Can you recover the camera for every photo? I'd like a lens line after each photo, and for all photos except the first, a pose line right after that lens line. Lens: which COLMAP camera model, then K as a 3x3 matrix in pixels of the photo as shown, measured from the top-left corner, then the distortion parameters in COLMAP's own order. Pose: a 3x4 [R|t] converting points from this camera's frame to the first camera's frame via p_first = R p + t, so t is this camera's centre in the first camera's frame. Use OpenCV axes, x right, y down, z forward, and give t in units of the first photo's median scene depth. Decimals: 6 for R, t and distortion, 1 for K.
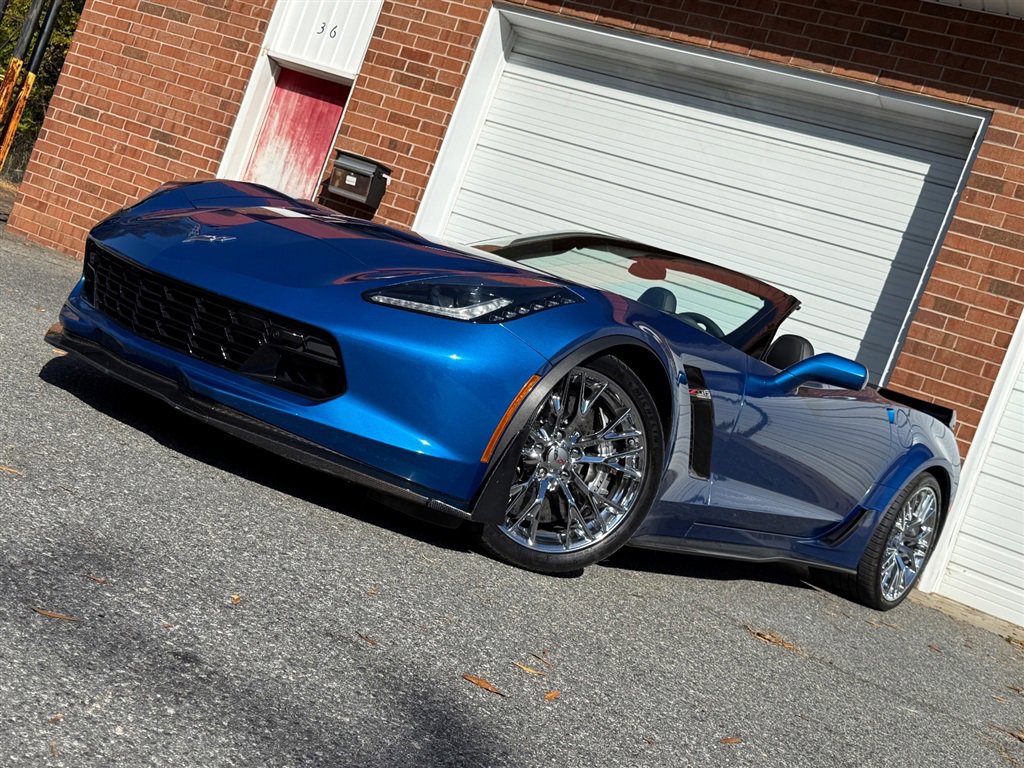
lens RADIAL K [[1207.3, 0, 511.4], [0, 1207.3, 388.9], [0, 0, 1]] dist [0.227000, -0.577685]
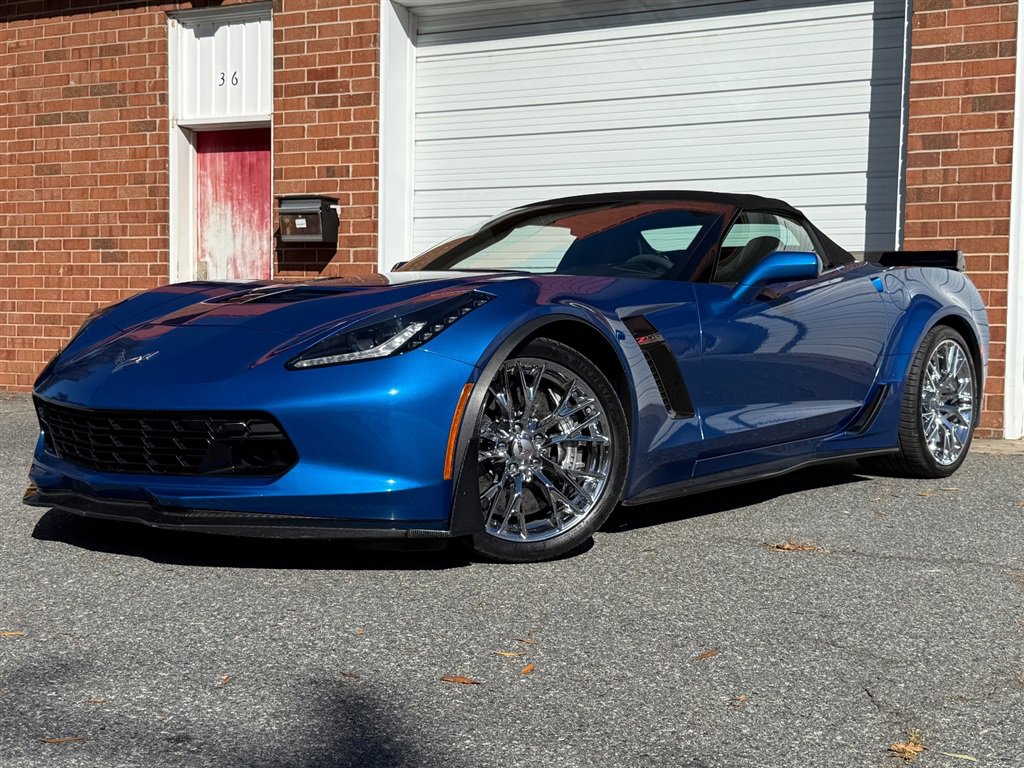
lens RADIAL K [[1358.5, 0, 514.5], [0, 1358.5, 380.9], [0, 0, 1]] dist [0.234124, -0.604820]
pose [[0.942909, -0.328989, -0.051862, 0.038793], [0.329348, 0.944207, -0.001712, 0.000599], [0.049532, -0.015467, 0.998653, -0.053117]]
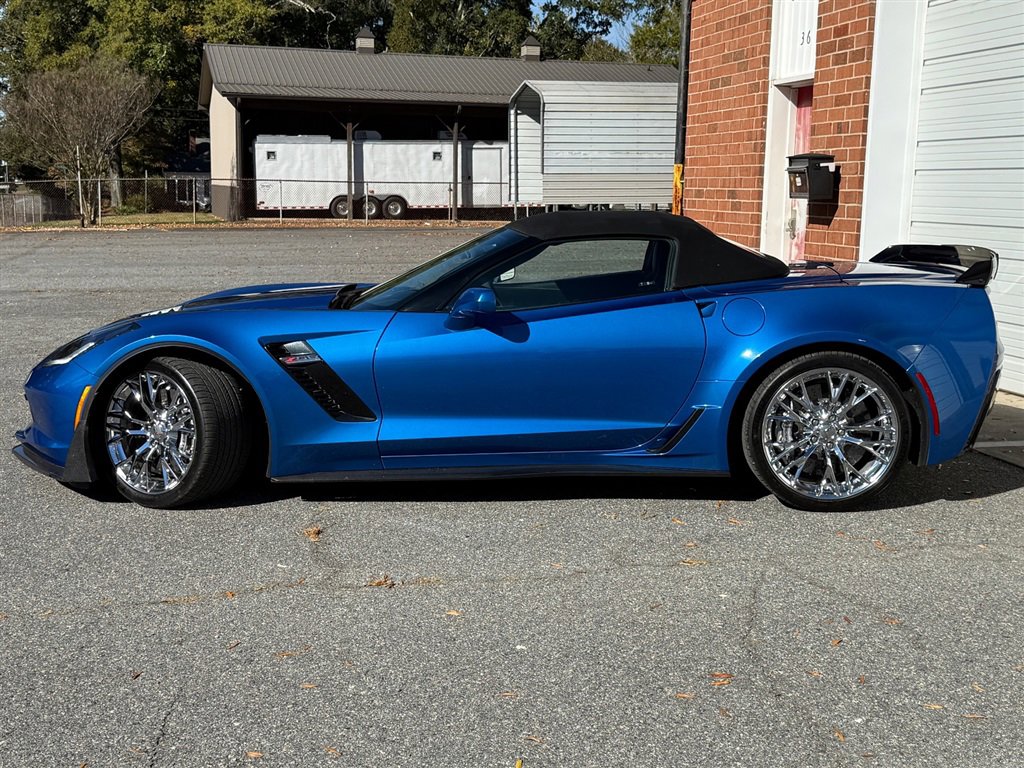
lens RADIAL K [[1358.5, 0, 514.5], [0, 1358.5, 380.9], [0, 0, 1]] dist [0.234124, -0.604820]
pose [[0.572072, -0.228311, -0.787786, 0.574025], [0.176731, 0.972228, -0.153426, 0.116472], [0.800937, -0.051455, 0.596534, 0.135420]]
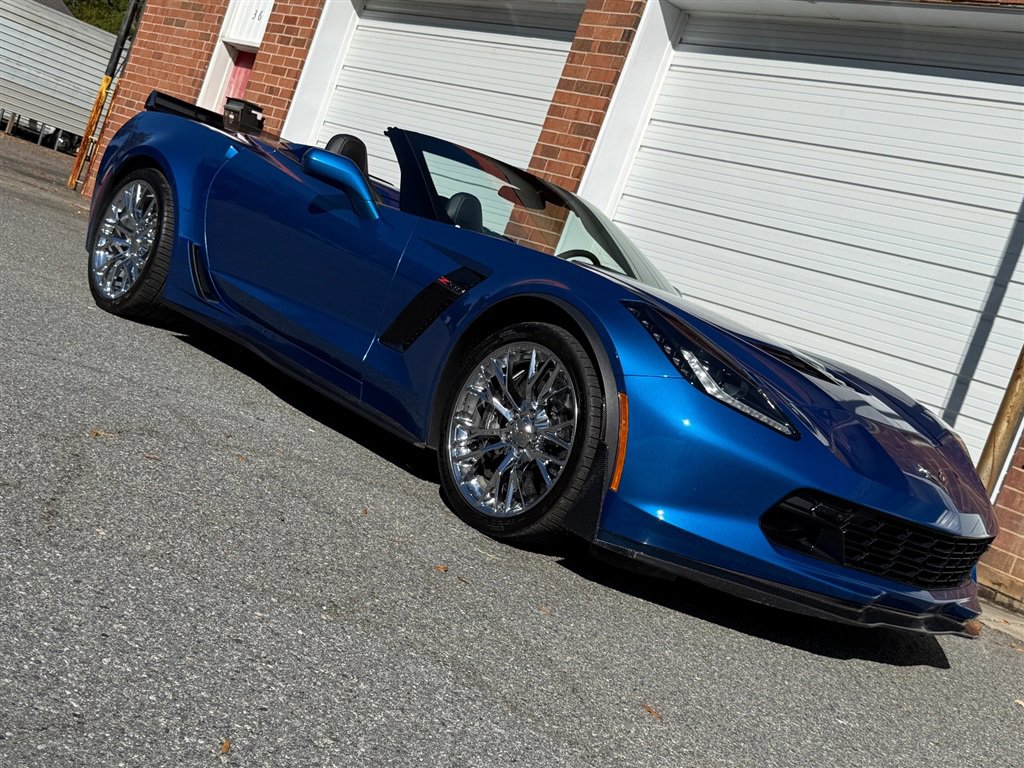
lens RADIAL K [[1213.3, 0, 515.3], [0, 1213.3, 393.8], [0, 0, 1]] dist [0.210166, -0.517487]
pose [[0.929106, -0.004848, -0.369781, 0.616540], [-0.026991, 0.996358, -0.080880, 0.212691], [0.368826, 0.085127, 0.925592, -0.066176]]
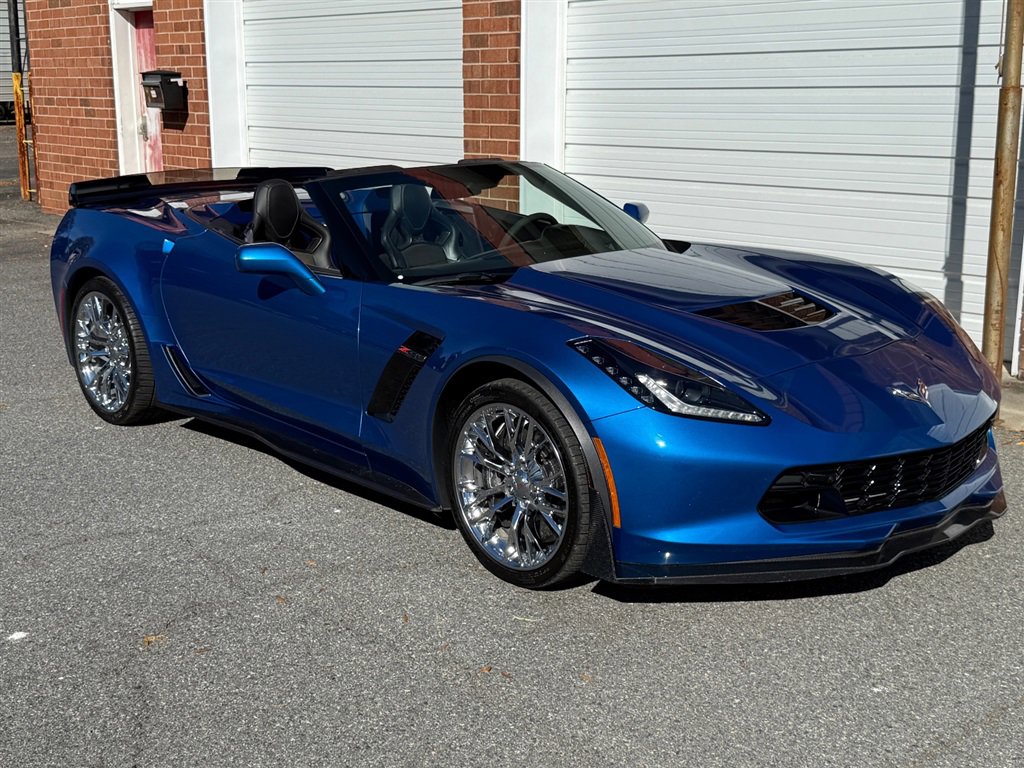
lens RADIAL K [[1307.6, 0, 512.0], [0, 1307.6, 384.0], [0, 0, 1]] dist [0.211596, -0.506489]
pose [[0.861275, -0.256554, -0.438618, 0.670345], [0.309469, 0.949469, 0.052319, 0.141252], [0.403031, -0.180799, 0.897149, -0.092061]]
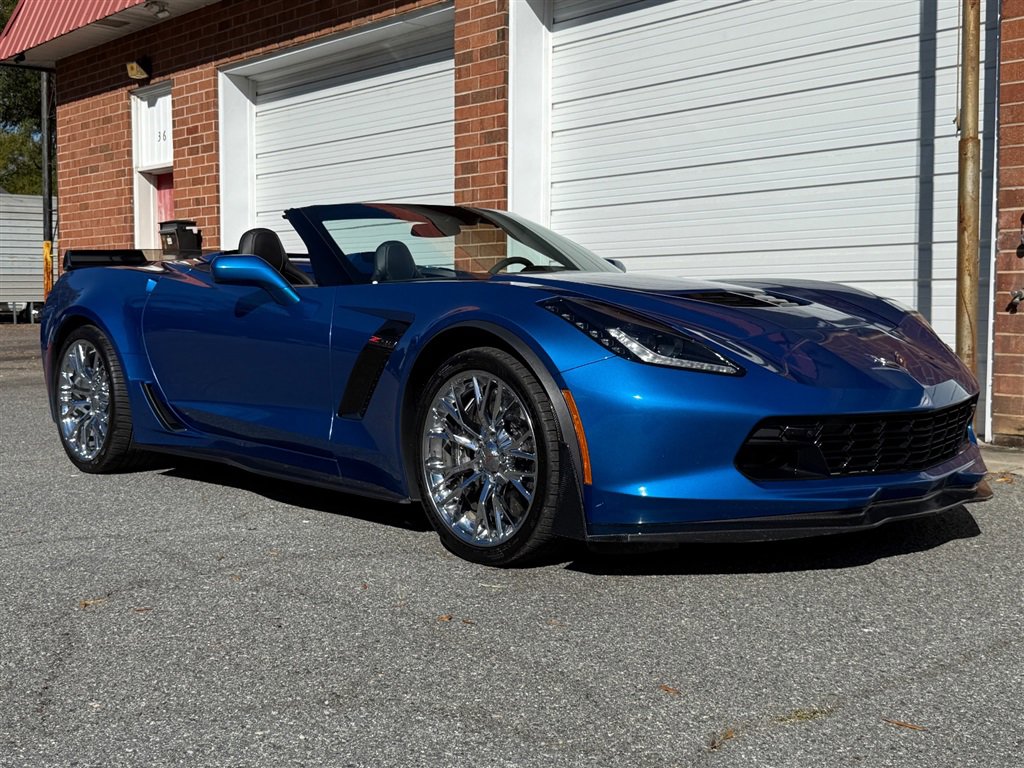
lens RADIAL K [[1211.9, 0, 520.7], [0, 1211.9, 383.3], [0, 0, 1]] dist [0.214992, -0.535147]
pose [[0.864743, -0.321053, -0.386192, 0.640918], [0.308325, 0.946387, -0.096372, 0.211595], [0.396427, -0.035735, 0.917370, -0.059655]]
